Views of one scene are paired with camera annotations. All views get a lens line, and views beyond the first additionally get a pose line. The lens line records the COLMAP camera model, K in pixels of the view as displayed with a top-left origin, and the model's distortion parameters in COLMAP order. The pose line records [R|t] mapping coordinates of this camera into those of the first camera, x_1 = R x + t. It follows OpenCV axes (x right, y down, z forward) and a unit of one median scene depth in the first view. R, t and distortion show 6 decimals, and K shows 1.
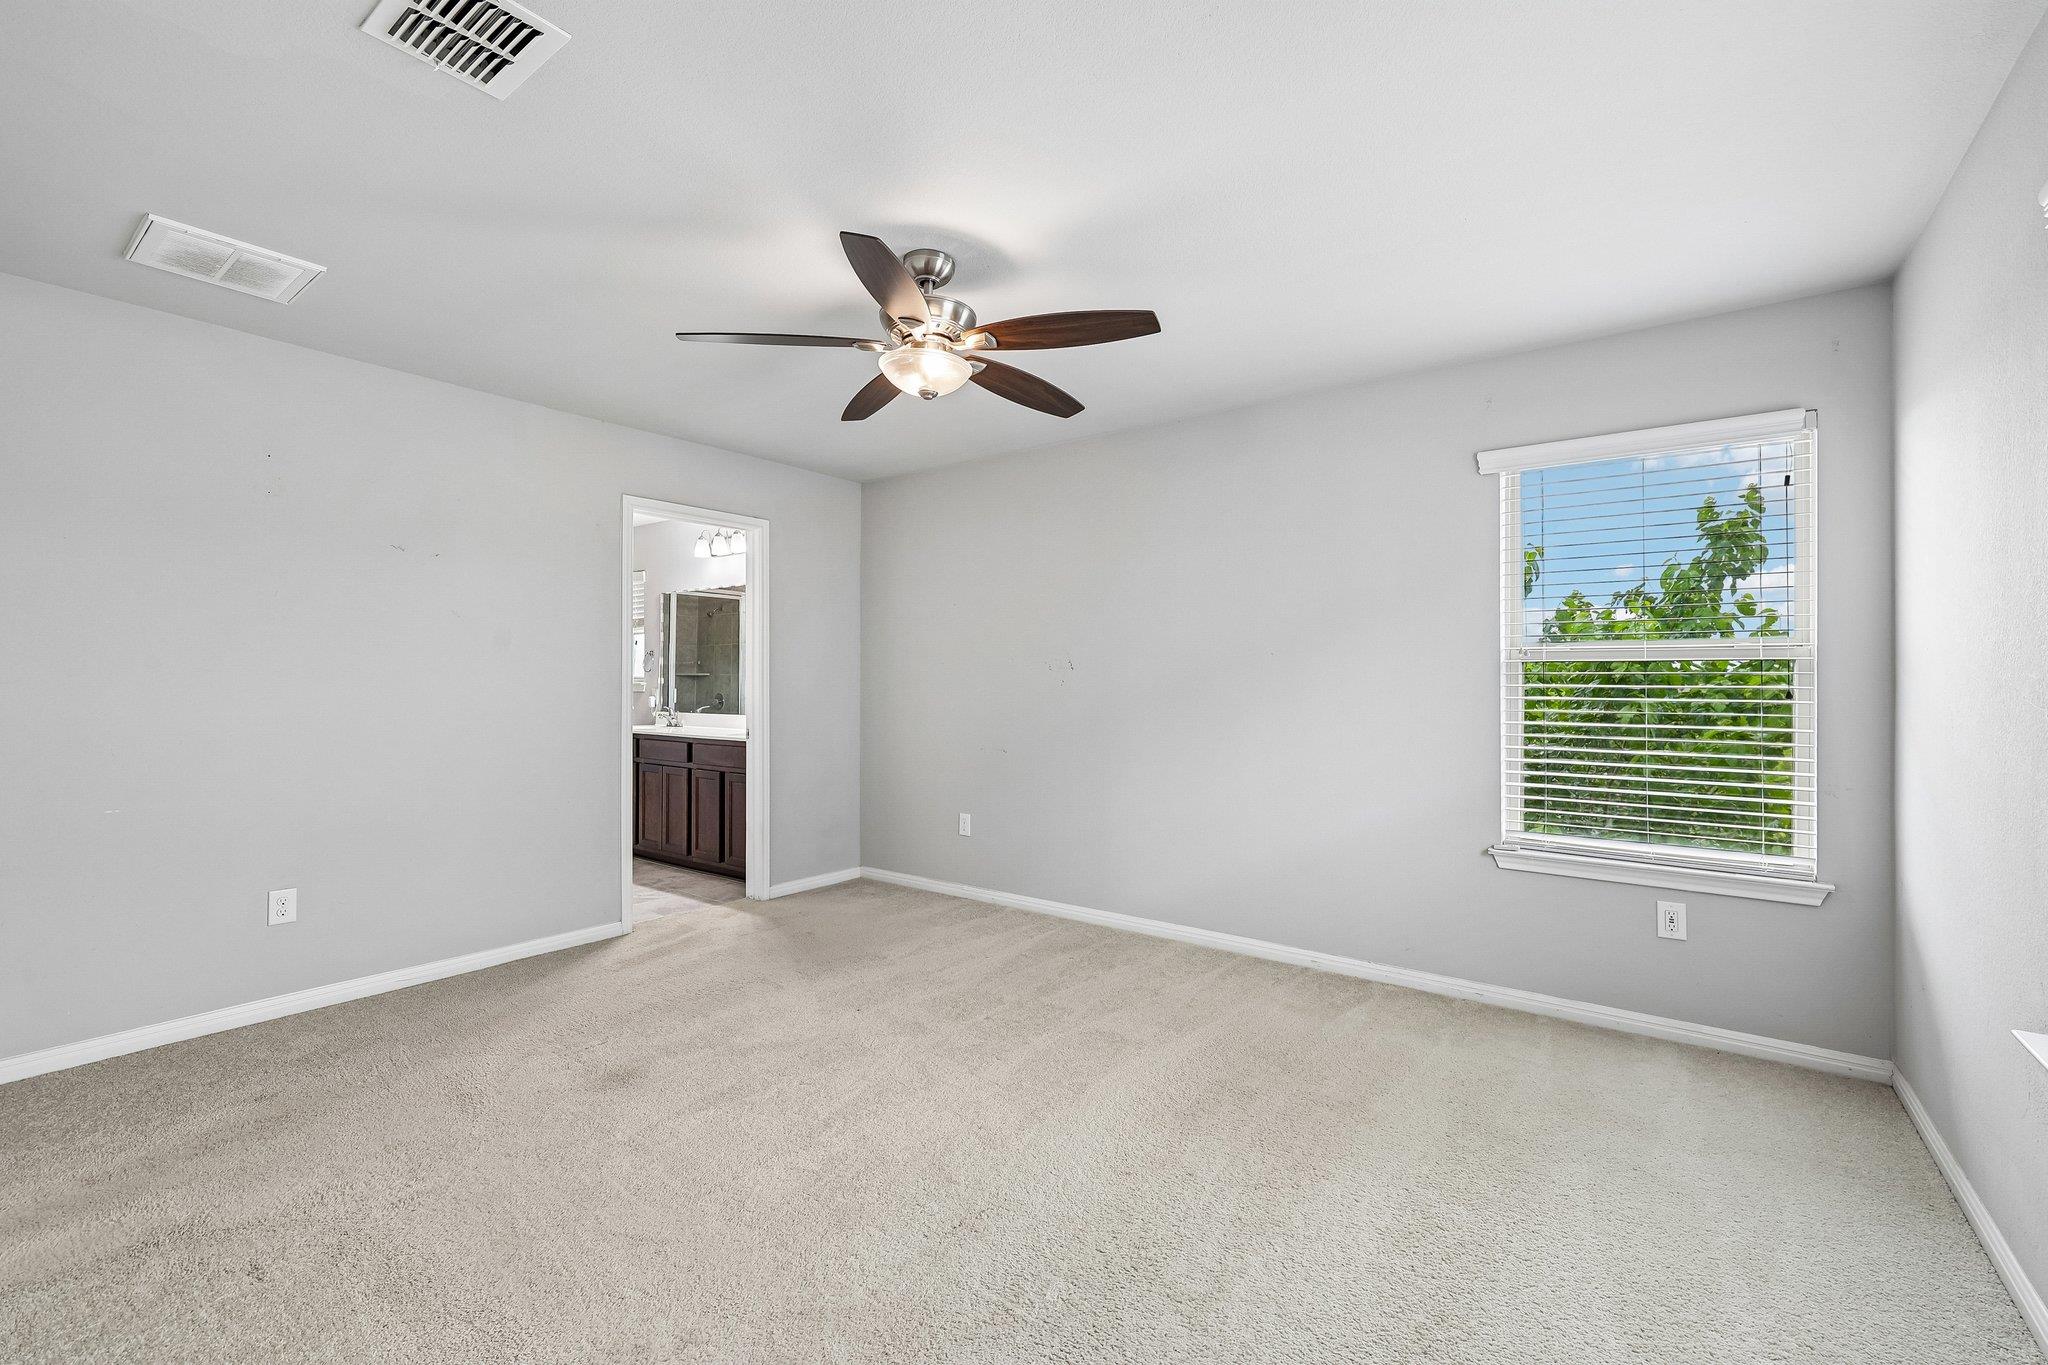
lens RADIAL K [[869.4, 0, 1027.5], [0, 869.4, 687.9], [0, 0, 1]] dist [-0.000193, 0.000785]
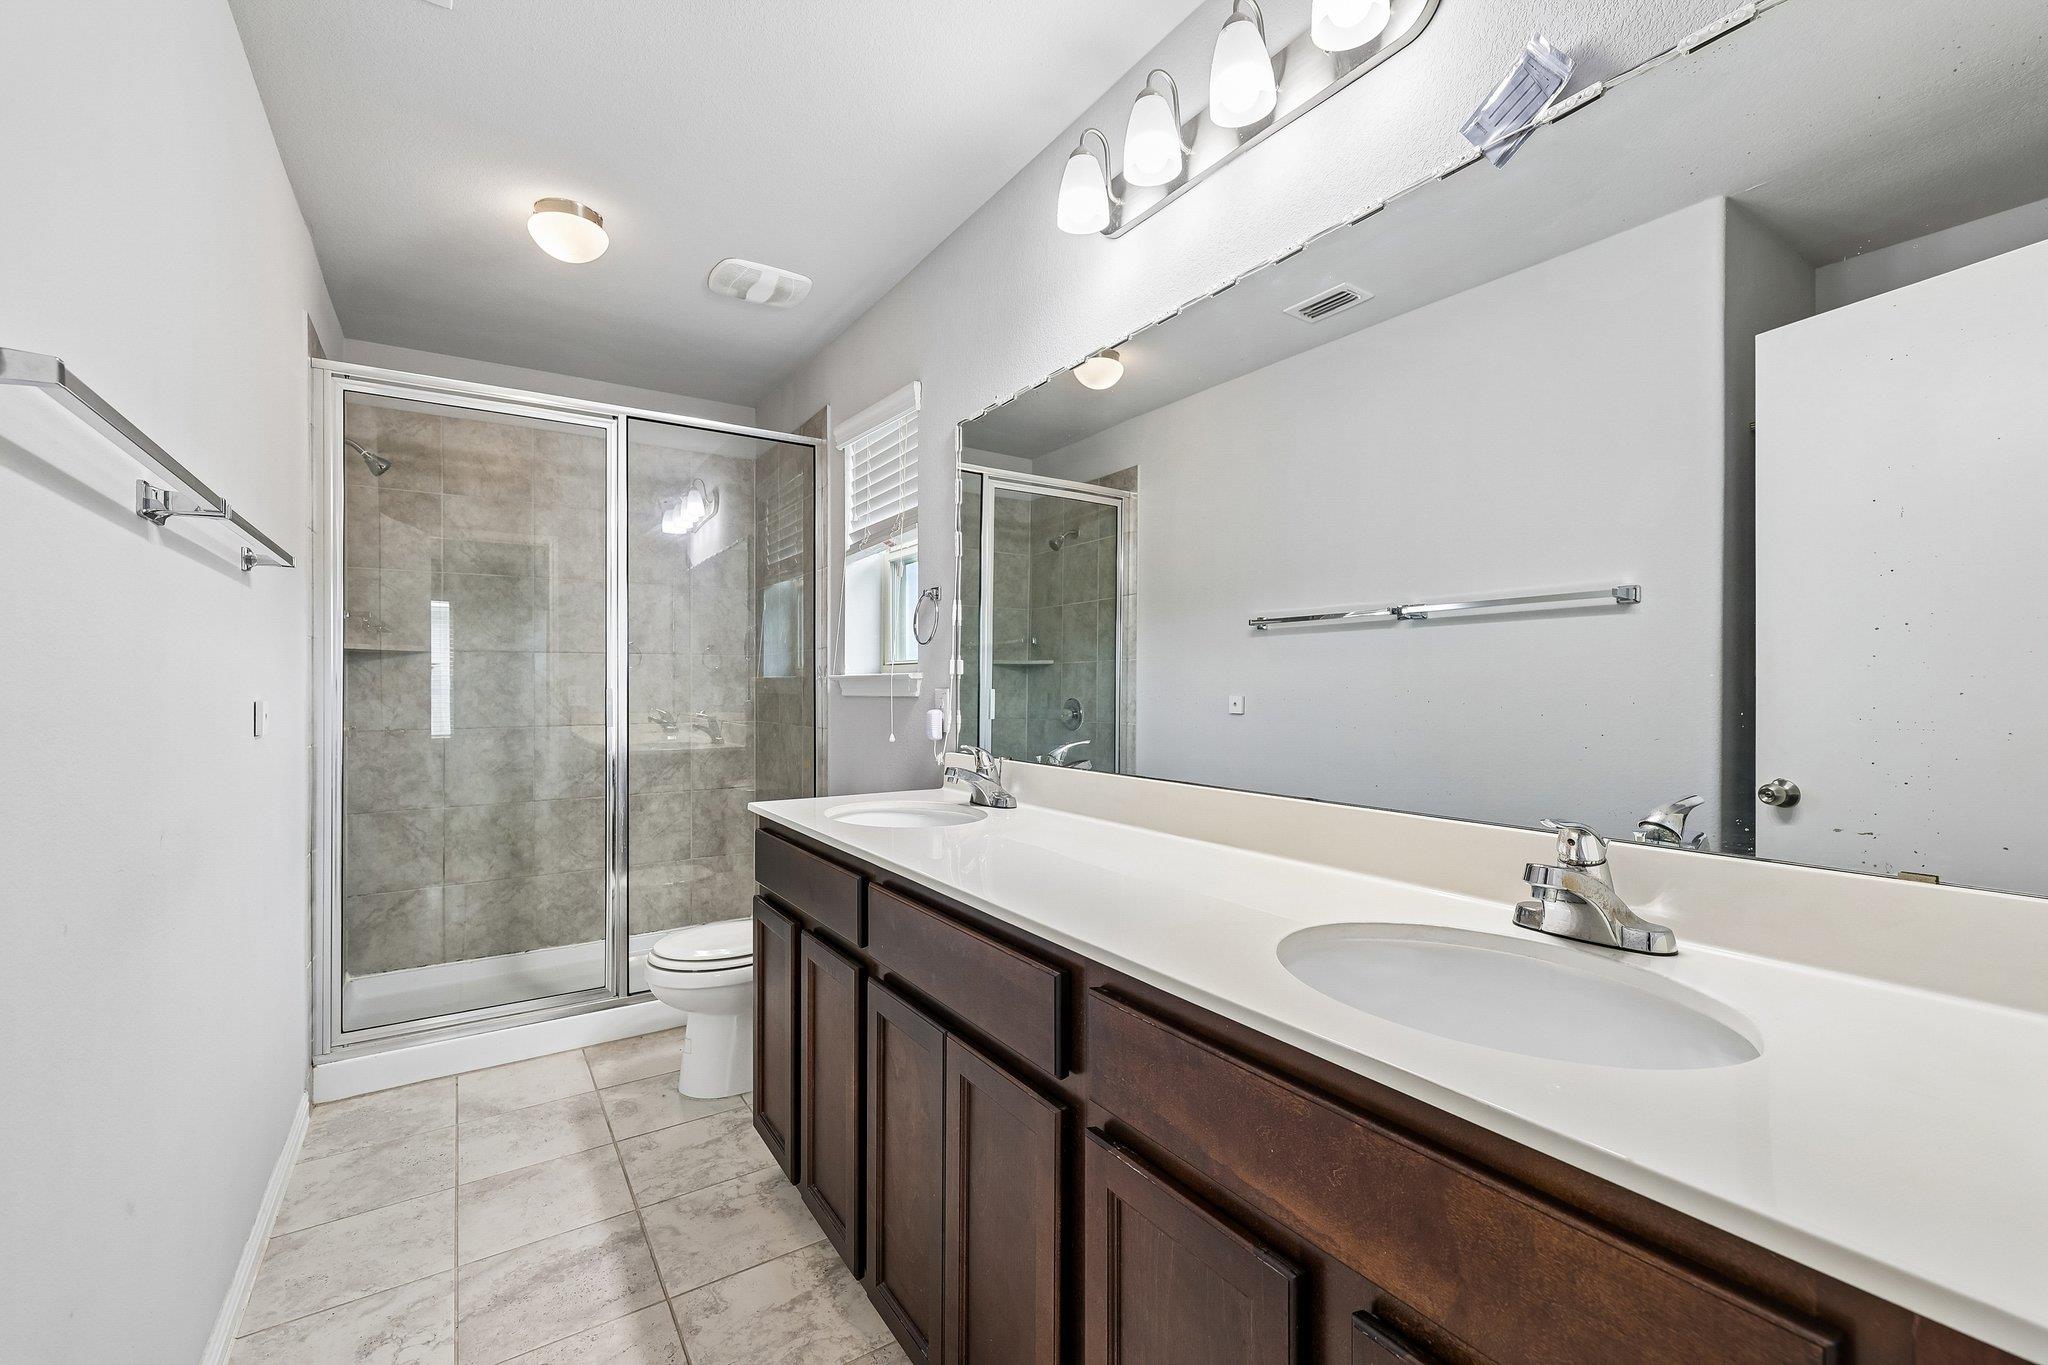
lens RADIAL K [[869.4, 0, 1013.2], [0, 869.4, 685.0], [0, 0, 1]] dist [-0.000193, 0.000785]
pose [[0.935597, -0.009482, -0.352943, -0.263210], [0.008012, 0.999952, -0.005627, 0.001549], [0.352979, 0.002437, 0.935628, 0.648147]]
